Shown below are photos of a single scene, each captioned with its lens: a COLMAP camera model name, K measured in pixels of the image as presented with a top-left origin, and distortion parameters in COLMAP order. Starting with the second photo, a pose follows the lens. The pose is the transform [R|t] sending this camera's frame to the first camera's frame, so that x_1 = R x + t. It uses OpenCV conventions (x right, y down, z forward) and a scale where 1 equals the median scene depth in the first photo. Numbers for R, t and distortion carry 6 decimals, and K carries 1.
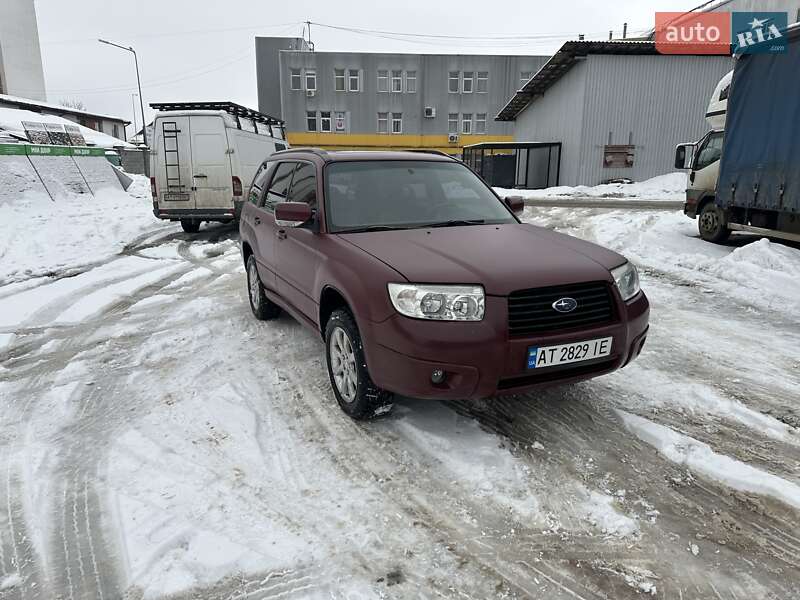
lens RADIAL K [[558.2, 0, 397.1], [0, 558.2, 297.5], [0, 0, 1]] dist [0.051717, -0.064148]
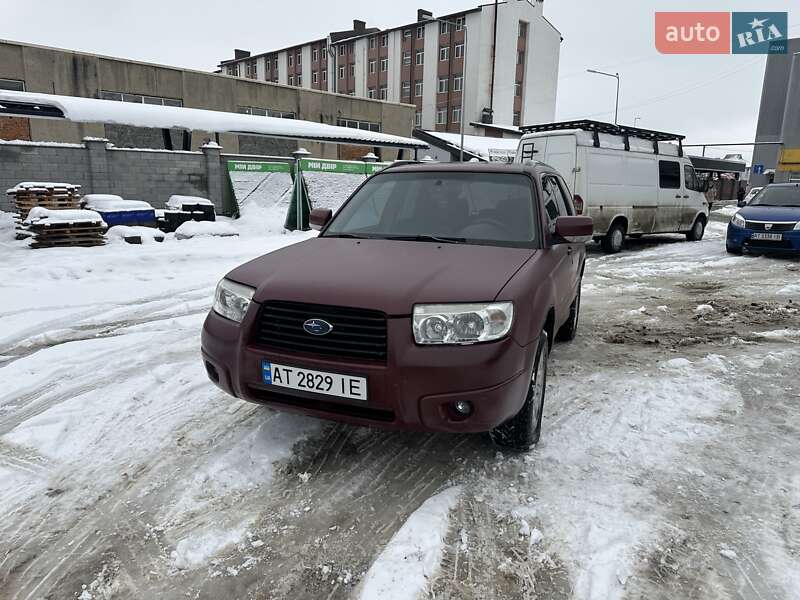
lens RADIAL K [[561.2, 0, 397.9], [0, 561.2, 300.0], [0, 0, 1]] dist [0.045723, -0.055046]
pose [[0.676336, 0.157535, -0.719550, 0.681733], [-0.181982, 0.982316, 0.044012, -0.060687], [0.713759, 0.101178, 0.693045, 0.313882]]
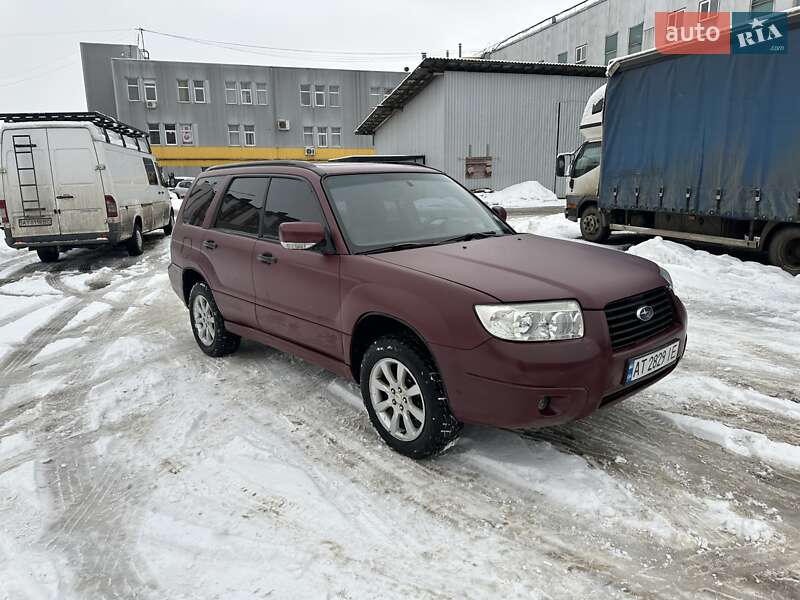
lens RADIAL K [[560.3, 0, 397.5], [0, 560.3, 296.1], [0, 0, 1]] dist [0.035876, -0.041005]
pose [[0.964816, -0.075978, 0.251708, -0.244737], [0.082065, 0.996532, -0.013762, -0.025882], [-0.249789, 0.033934, 0.967705, 0.099538]]
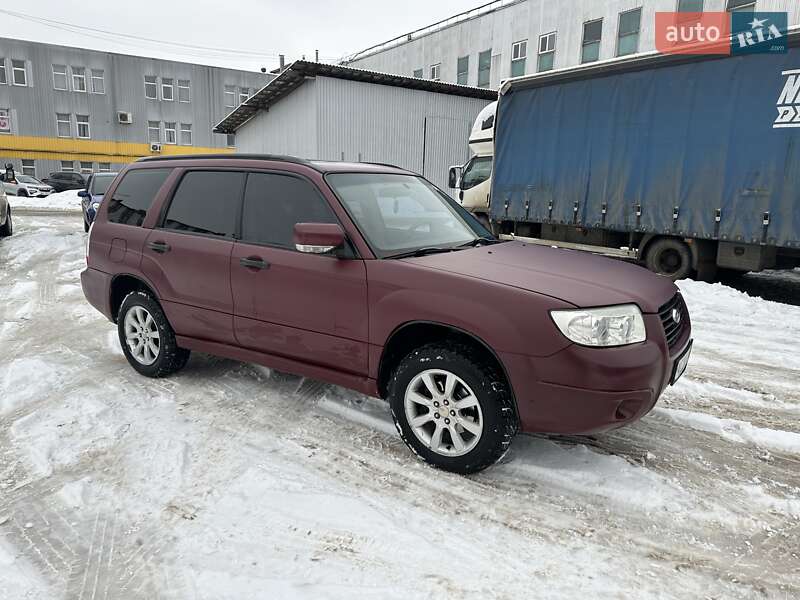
lens RADIAL K [[561.2, 0, 404.9], [0, 561.2, 297.7], [0, 0, 1]] dist [0.025787, -0.029346]
pose [[0.858943, -0.084207, 0.505099, -0.443600], [0.097188, 0.995266, 0.000654, -0.047157], [-0.502763, 0.048528, 0.863061, 0.229247]]
